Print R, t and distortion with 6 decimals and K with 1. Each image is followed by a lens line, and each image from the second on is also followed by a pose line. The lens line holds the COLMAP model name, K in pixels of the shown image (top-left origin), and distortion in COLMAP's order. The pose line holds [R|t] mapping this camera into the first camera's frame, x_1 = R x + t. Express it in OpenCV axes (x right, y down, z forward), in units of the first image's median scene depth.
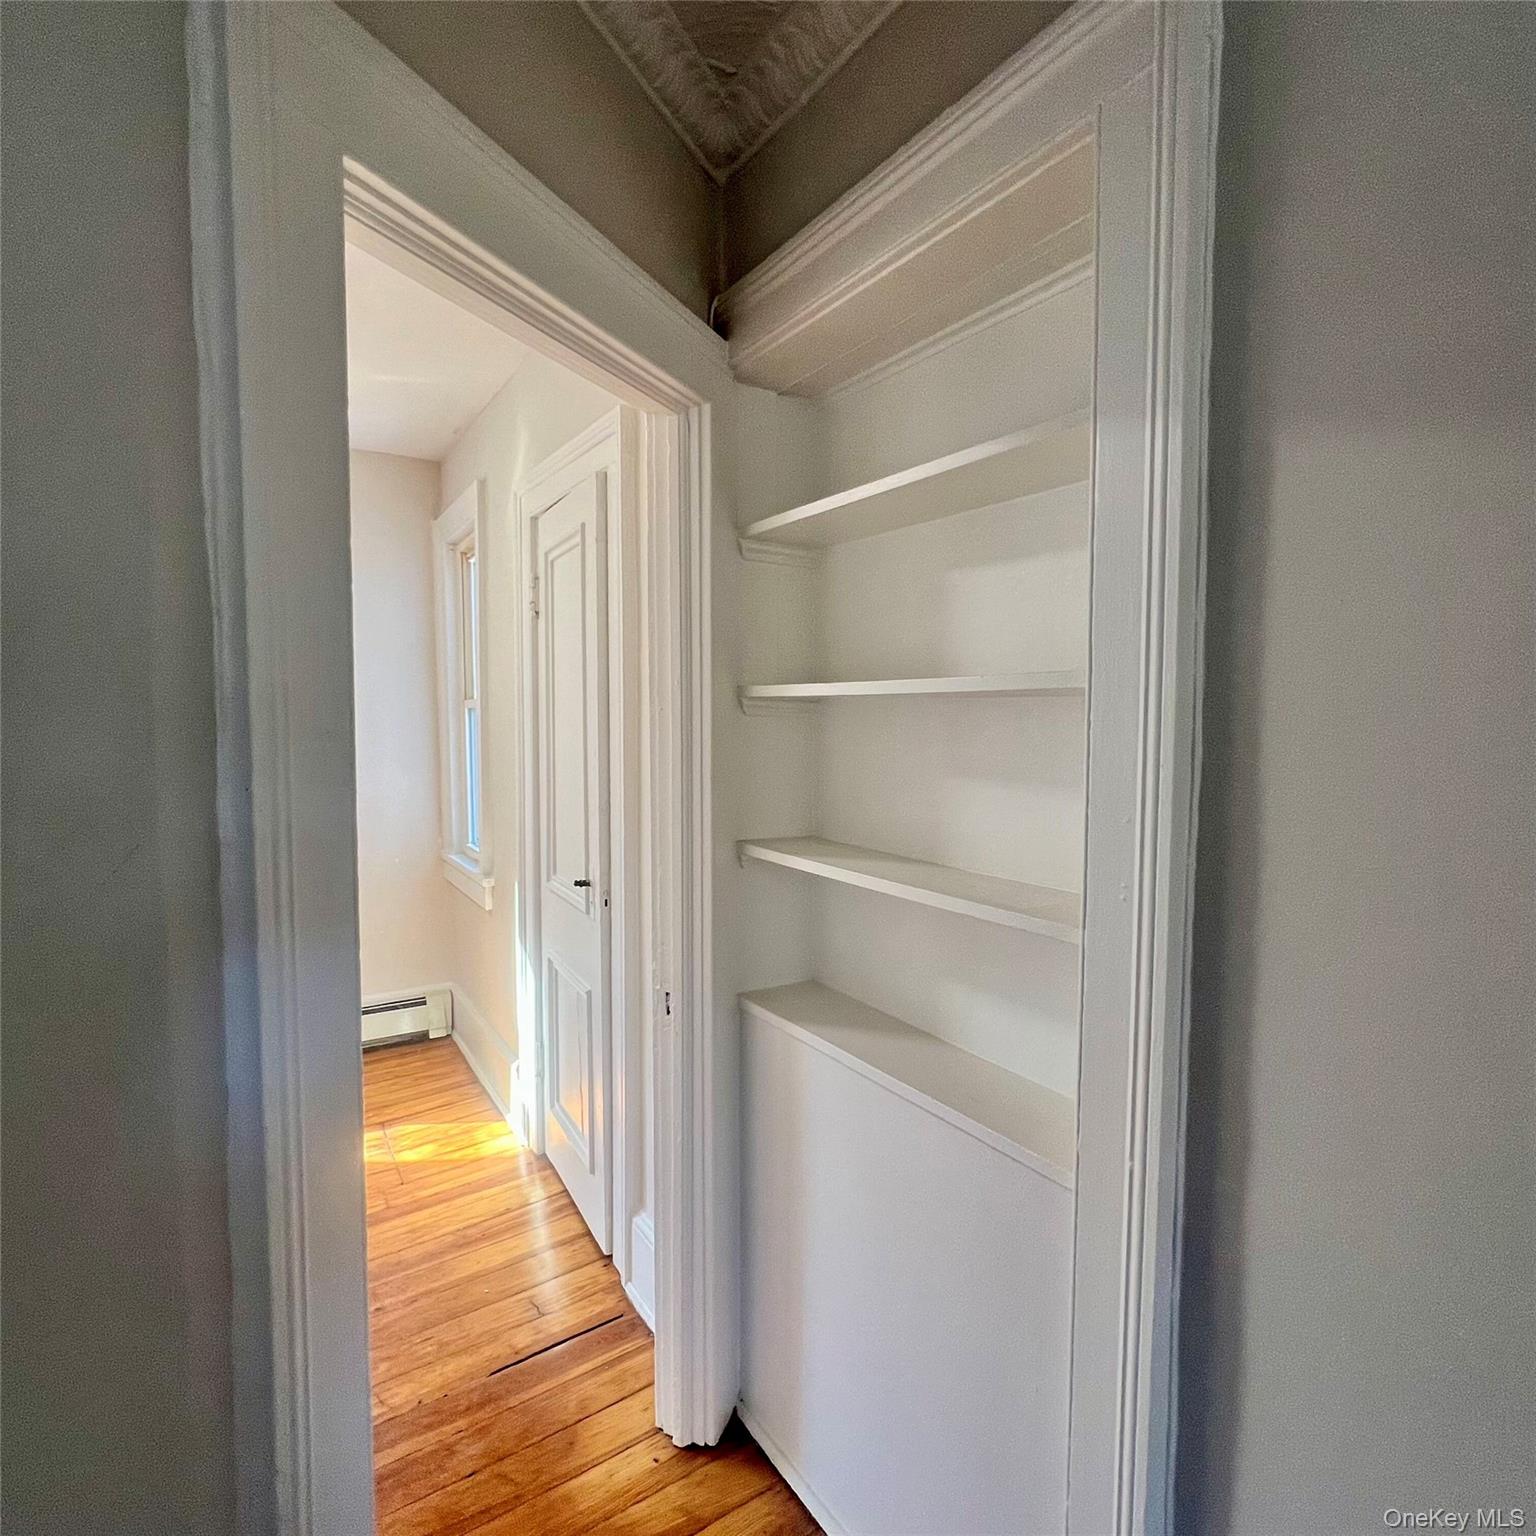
lens RADIAL K [[835.3, 0, 769.5], [0, 835.3, 778.1], [0, 0, 1]] dist [-0.005721, -0.000693]
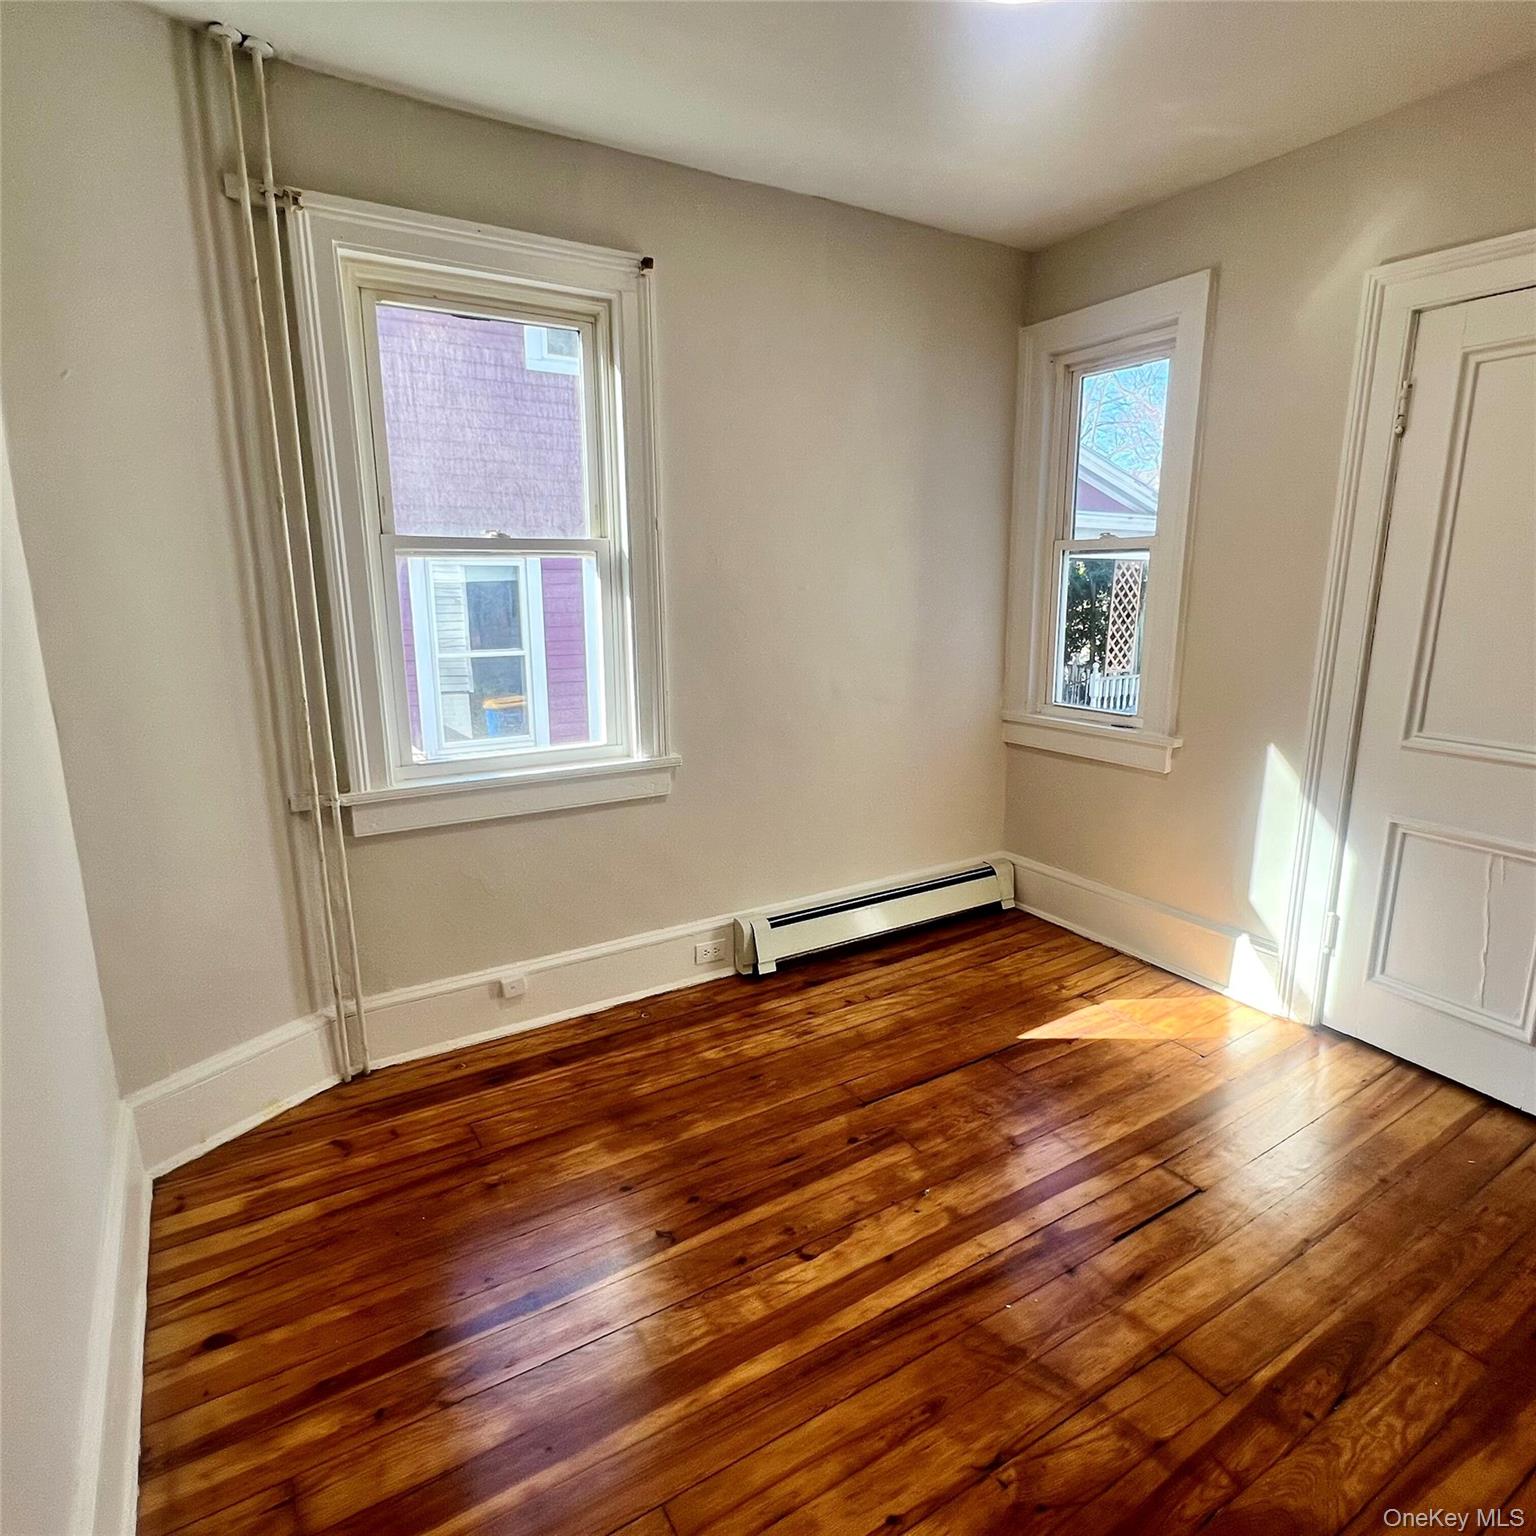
lens RADIAL K [[908.0, 0, 769.0], [0, 908.0, 778.1], [0, 0, 1]] dist [-0.007257, 0.000235]
pose [[0.999924, 0.007986, 0.009403, -0.745152], [-0.009325, 0.988290, 0.152301, 0.016942], [-0.008076, -0.152377, 0.988289, 0.026802]]
